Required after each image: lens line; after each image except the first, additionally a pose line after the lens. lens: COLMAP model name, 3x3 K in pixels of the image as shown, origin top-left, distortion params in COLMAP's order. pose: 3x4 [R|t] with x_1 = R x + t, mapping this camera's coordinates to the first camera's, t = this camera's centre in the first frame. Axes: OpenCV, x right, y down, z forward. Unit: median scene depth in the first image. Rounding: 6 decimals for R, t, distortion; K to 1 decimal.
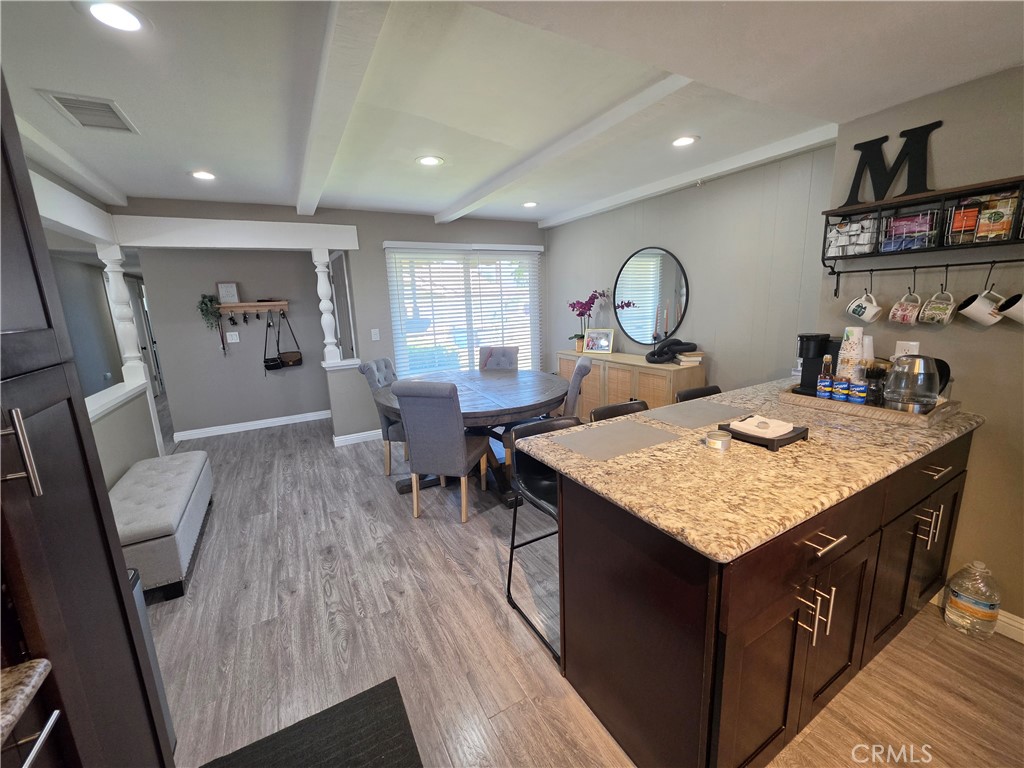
lens RADIAL K [[410.1, 0, 509.5], [0, 410.1, 382.7], [0, 0, 1]] dist [-0.002966, 0.000694]
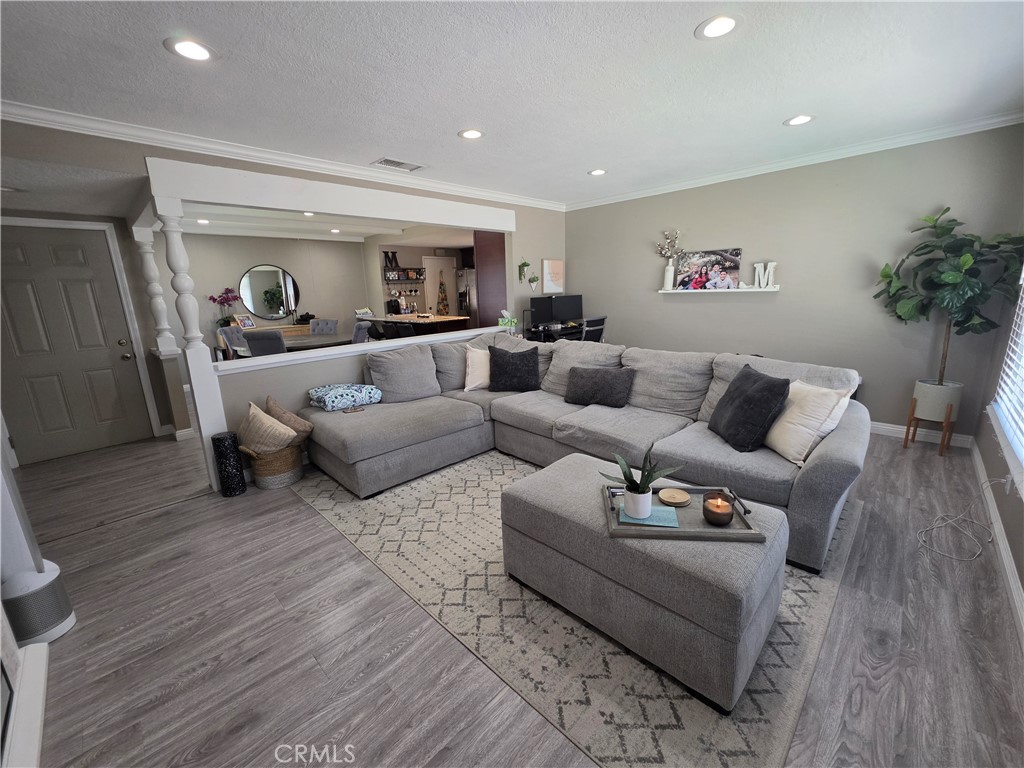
lens RADIAL K [[410.1, 0, 507.0], [0, 410.1, 381.6], [0, 0, 1]] dist [-0.002966, 0.000694]
pose [[-0.281286, -0.166450, 0.945078, -3.455486], [0.232715, 0.943612, 0.235455, -0.055118], [-0.930979, 0.286164, -0.226689, 1.166934]]
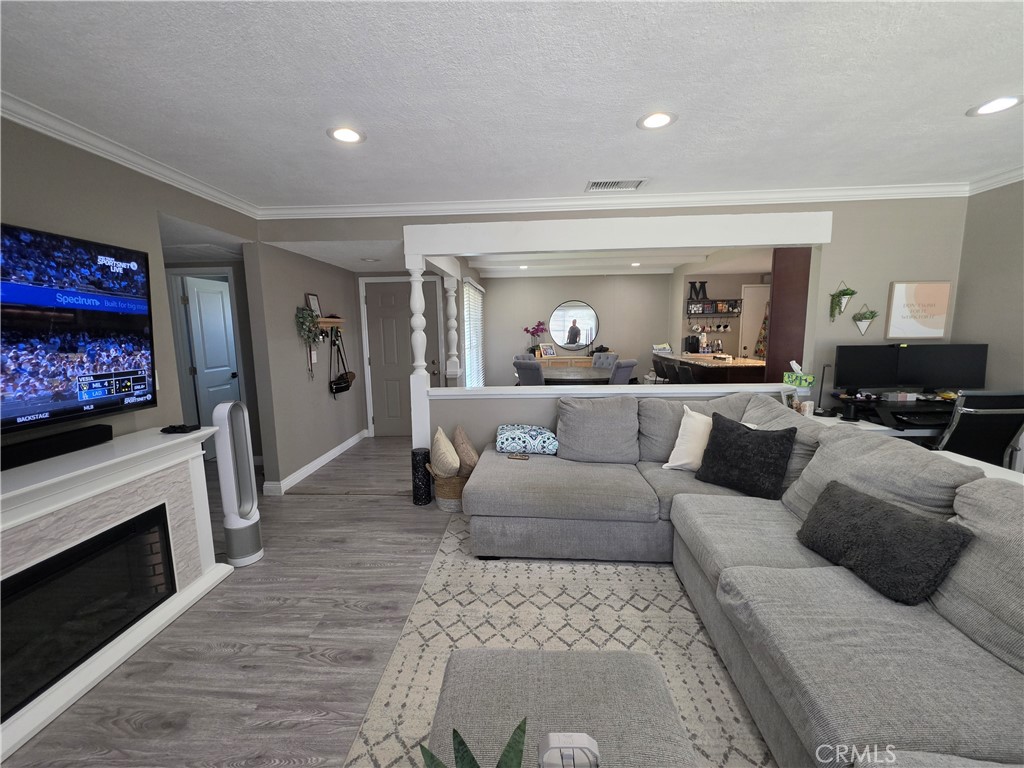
lens RADIAL K [[410.1, 0, 511.5], [0, 410.1, 382.1], [0, 0, 1]] dist [-0.002966, 0.000694]
pose [[0.527407, -0.082740, 0.845575, -3.012732], [0.162996, 0.986613, -0.005125, 0.028722], [-0.833831, 0.140528, 0.533833, 0.534788]]
